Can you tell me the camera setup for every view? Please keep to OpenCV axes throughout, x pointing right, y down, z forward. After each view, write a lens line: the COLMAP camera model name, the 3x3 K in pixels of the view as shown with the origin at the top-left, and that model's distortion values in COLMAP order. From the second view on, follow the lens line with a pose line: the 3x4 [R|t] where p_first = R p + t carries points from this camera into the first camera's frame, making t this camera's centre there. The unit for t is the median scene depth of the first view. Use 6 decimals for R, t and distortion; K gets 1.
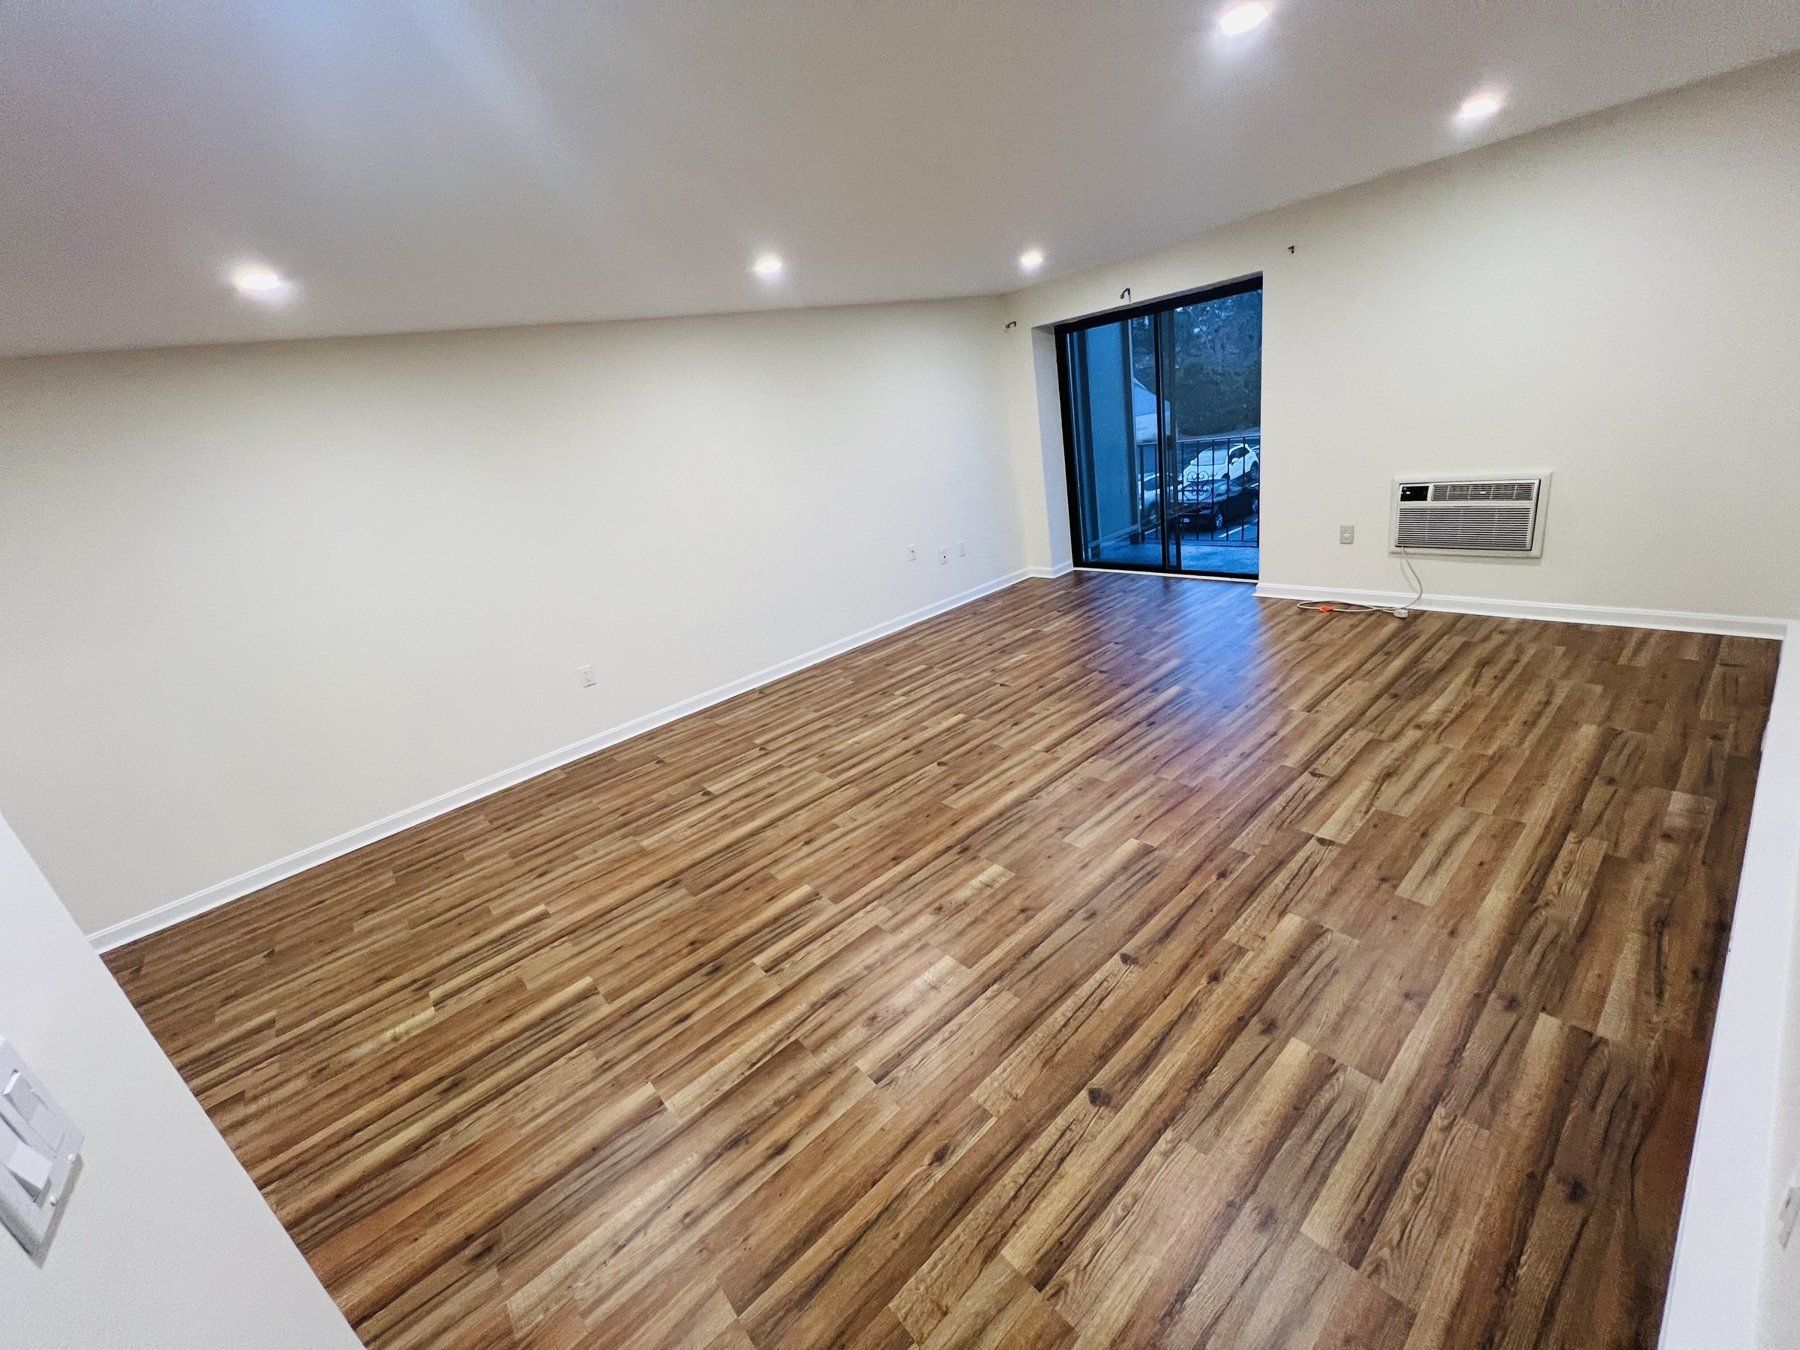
lens RADIAL K [[720.3, 0, 908.6], [0, 720.3, 677.3], [0, 0, 1]] dist [0.001045, -0.000397]
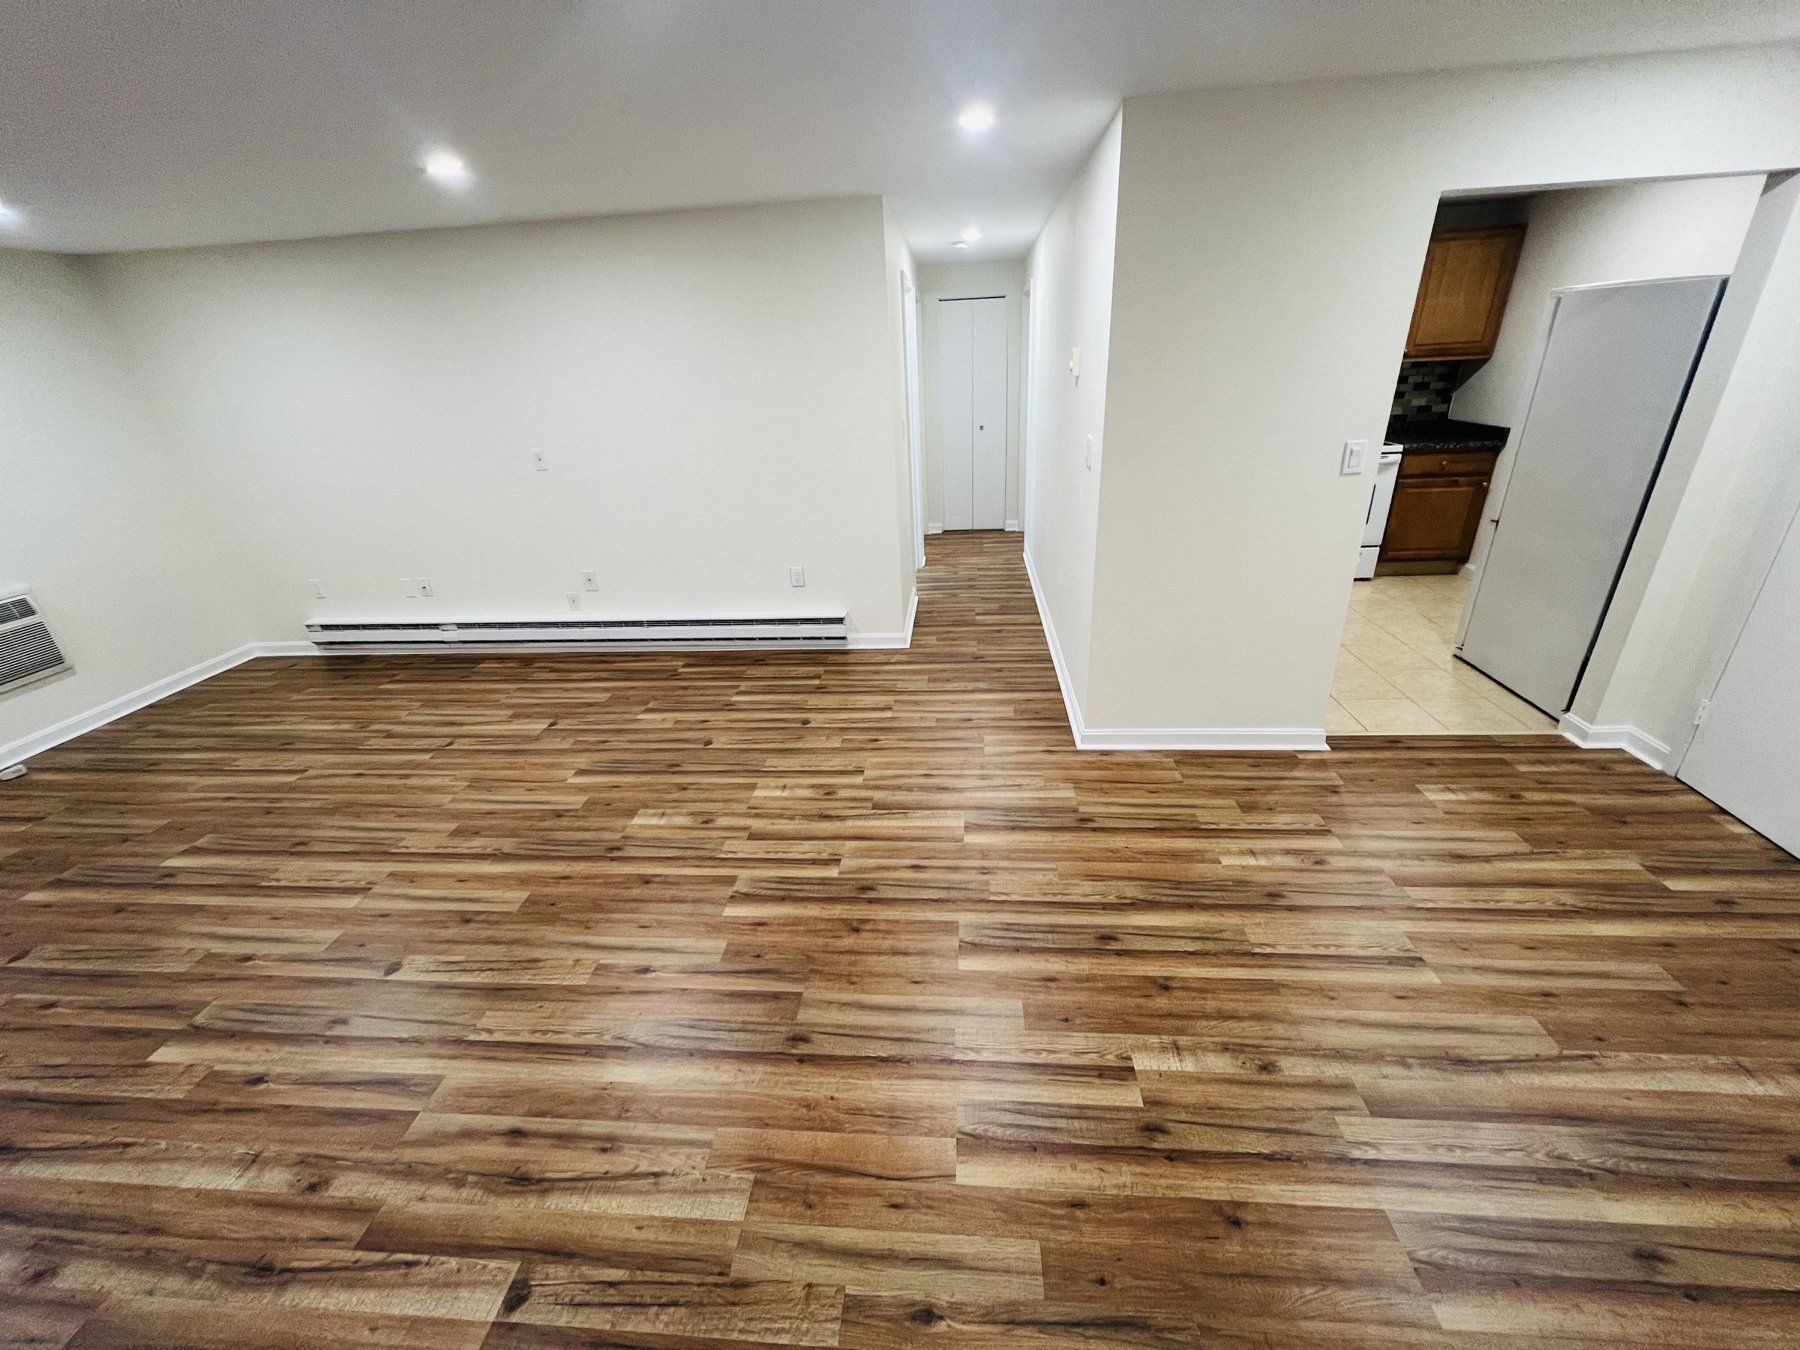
lens RADIAL K [[720.3, 0, 903.7], [0, 720.3, 671.2], [0, 0, 1]] dist [0.001045, -0.000397]
pose [[-0.688284, -0.106165, 0.717631, -1.005745], [0.401899, 0.767746, 0.499042, -0.314988], [-0.603939, 0.631898, -0.485760, 1.274774]]
